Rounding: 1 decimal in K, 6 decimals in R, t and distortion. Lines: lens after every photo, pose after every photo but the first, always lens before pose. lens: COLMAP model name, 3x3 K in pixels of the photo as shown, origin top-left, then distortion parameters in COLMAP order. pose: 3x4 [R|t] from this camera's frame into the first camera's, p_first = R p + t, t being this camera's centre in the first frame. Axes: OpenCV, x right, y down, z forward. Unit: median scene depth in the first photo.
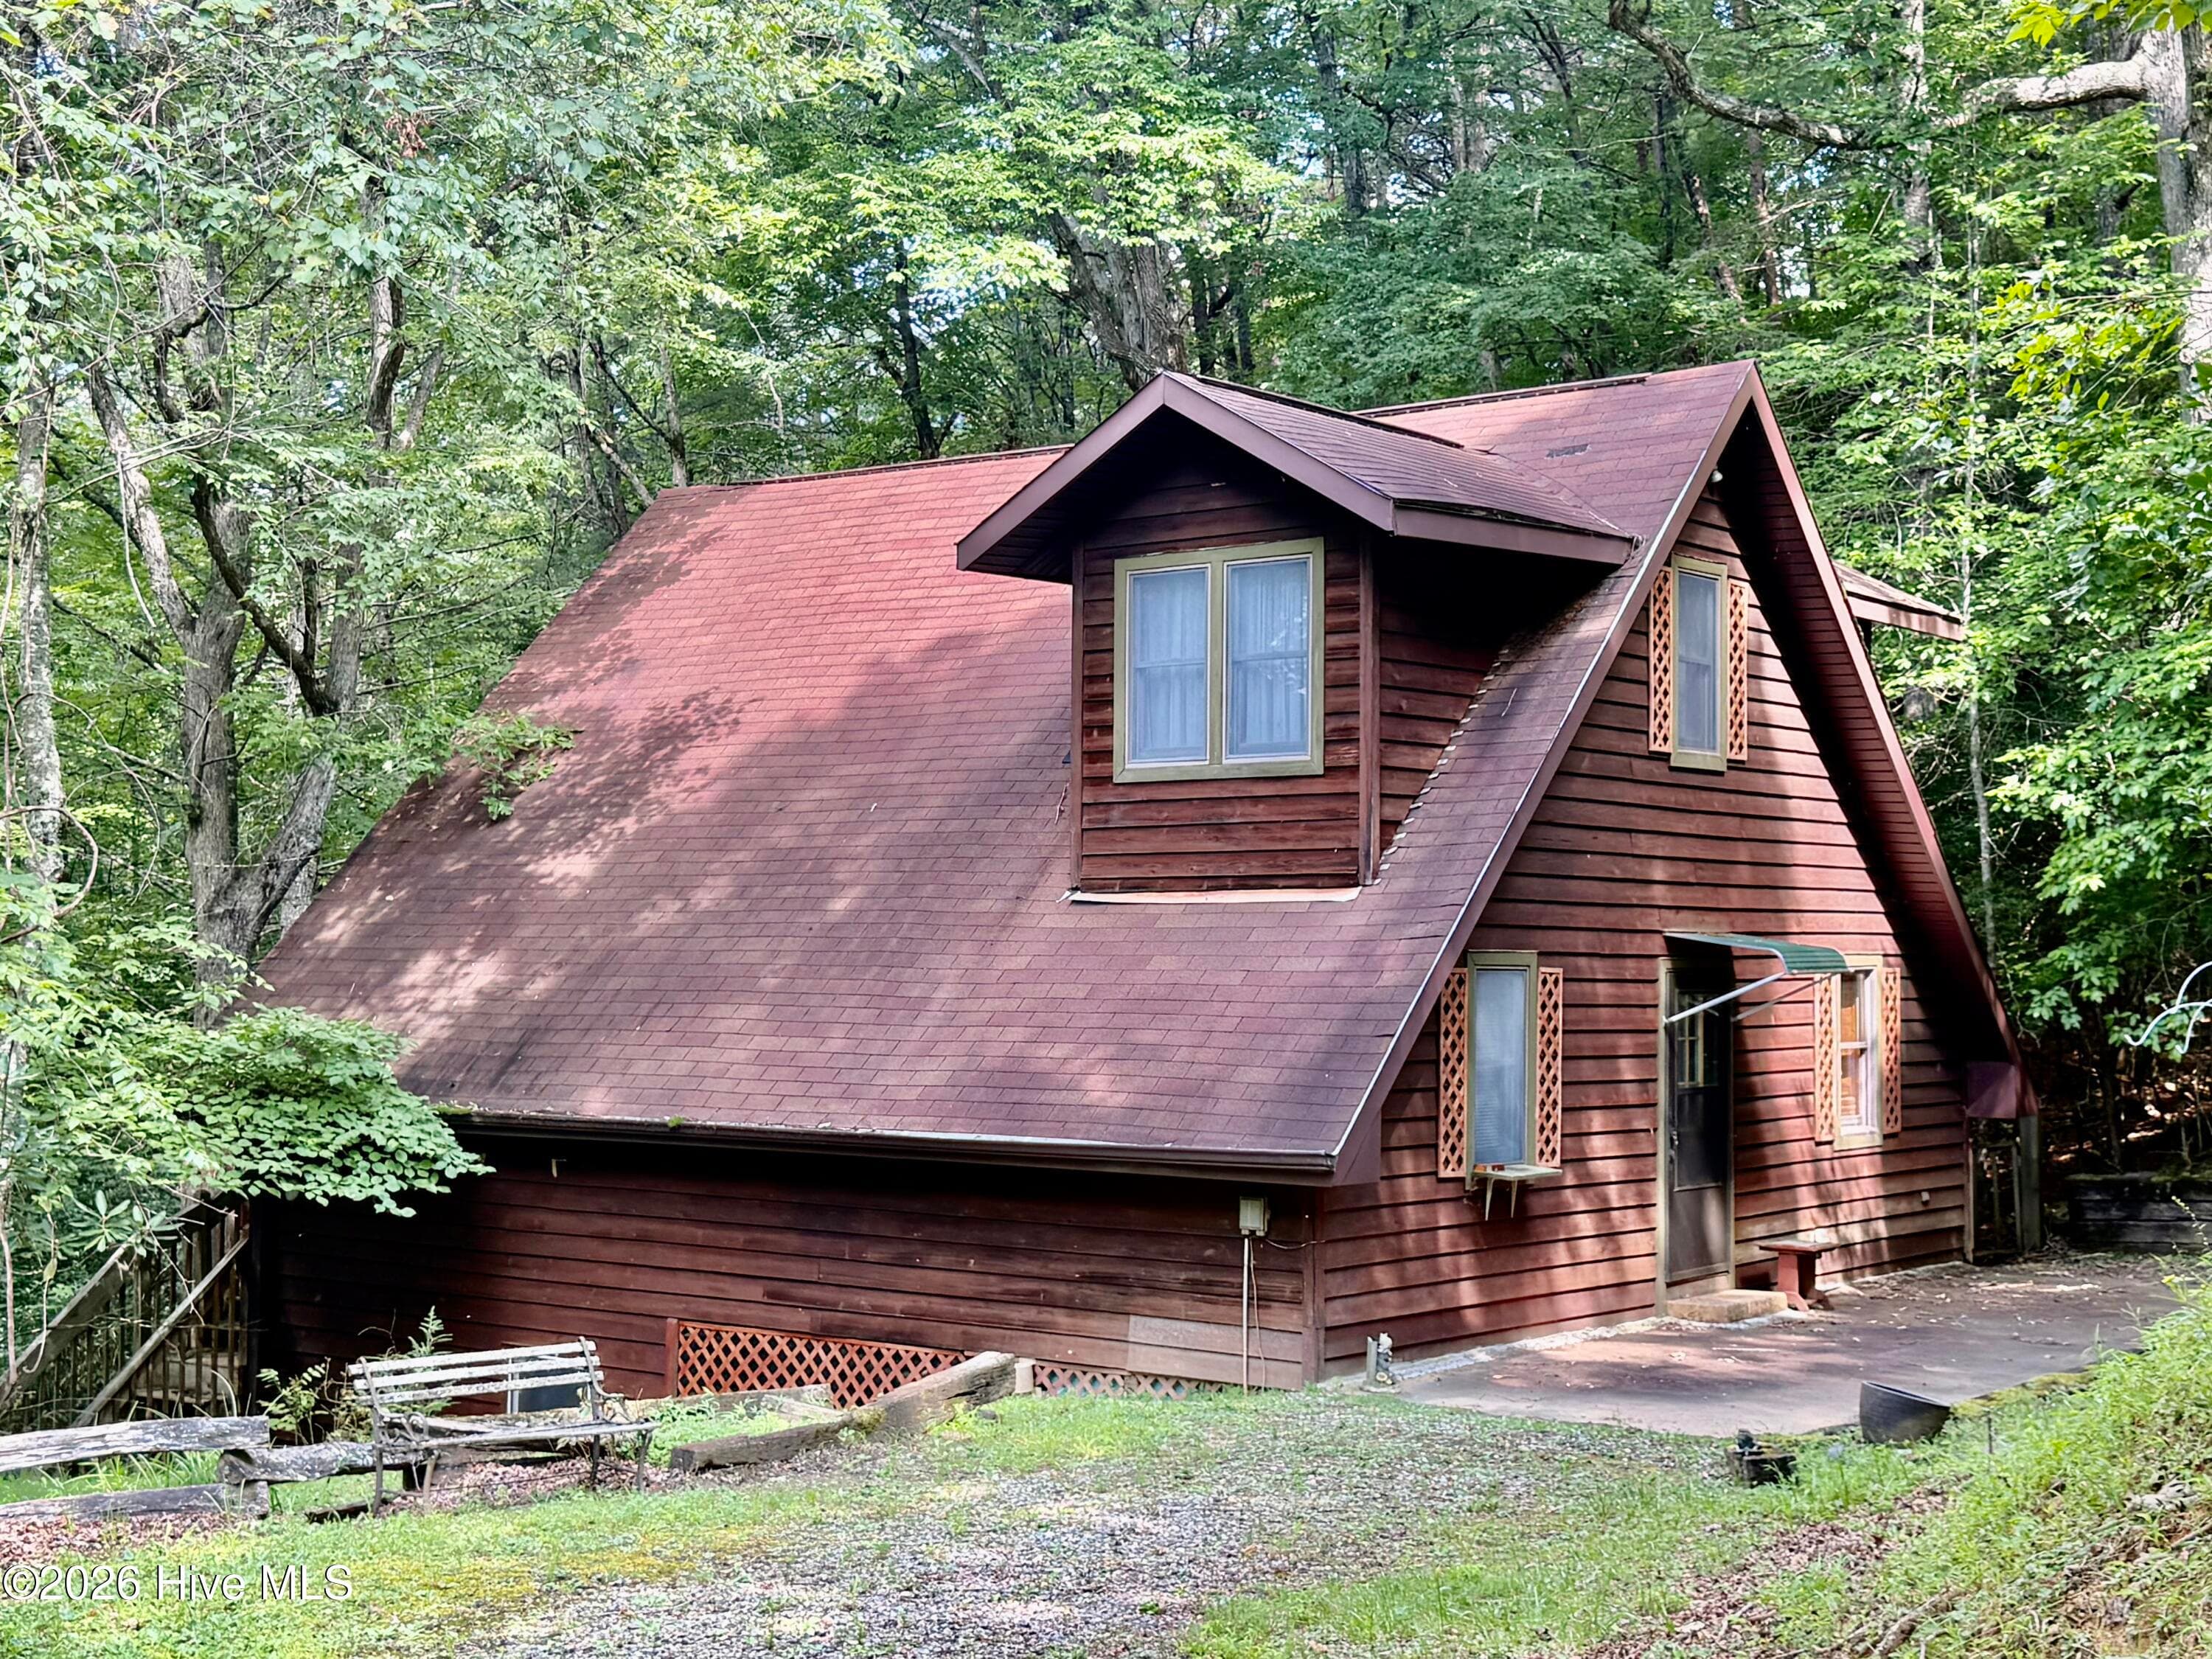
lens RADIAL K [[2537.0, 0, 1147.3], [0, 2537.0, 877.2], [0, 0, 1]] dist [0.194432, -0.569196]
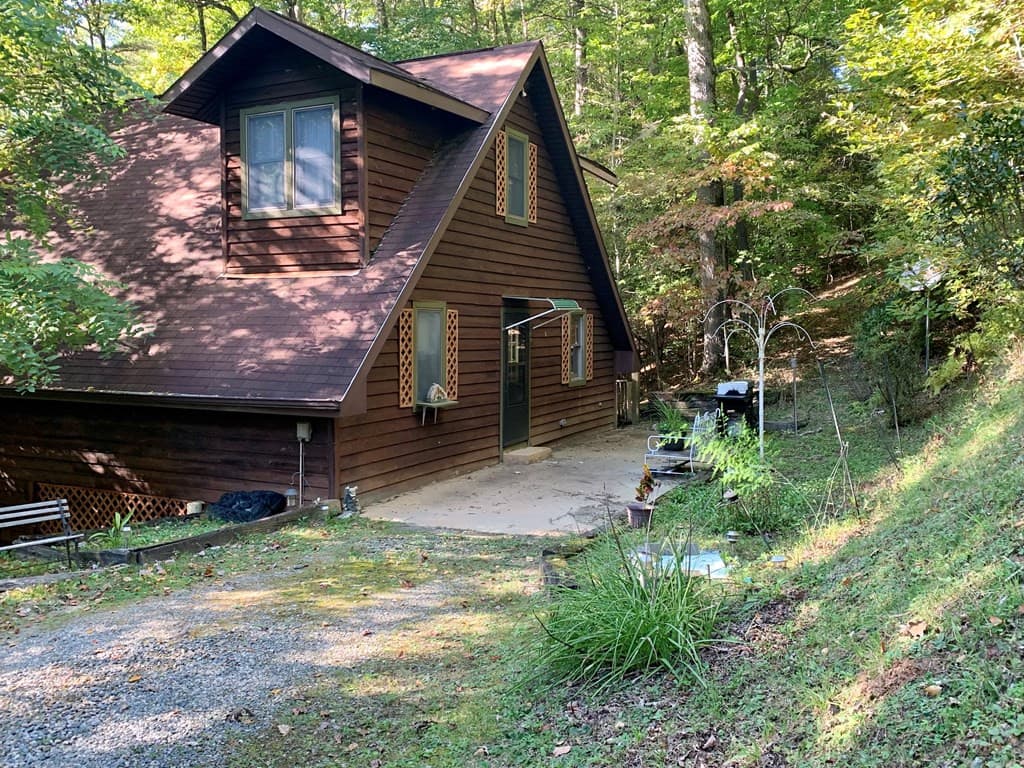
lens RADIAL K [[773.3, 0, 512.0], [0, 773.3, 384.0], [0, 0, 1]] dist [0.028558, -0.005179]
pose [[0.976439, -0.020849, 0.214786, 0.063939], [-0.003182, 0.993823, 0.110935, 0.024928], [-0.215772, -0.109005, 0.970340, 0.336550]]
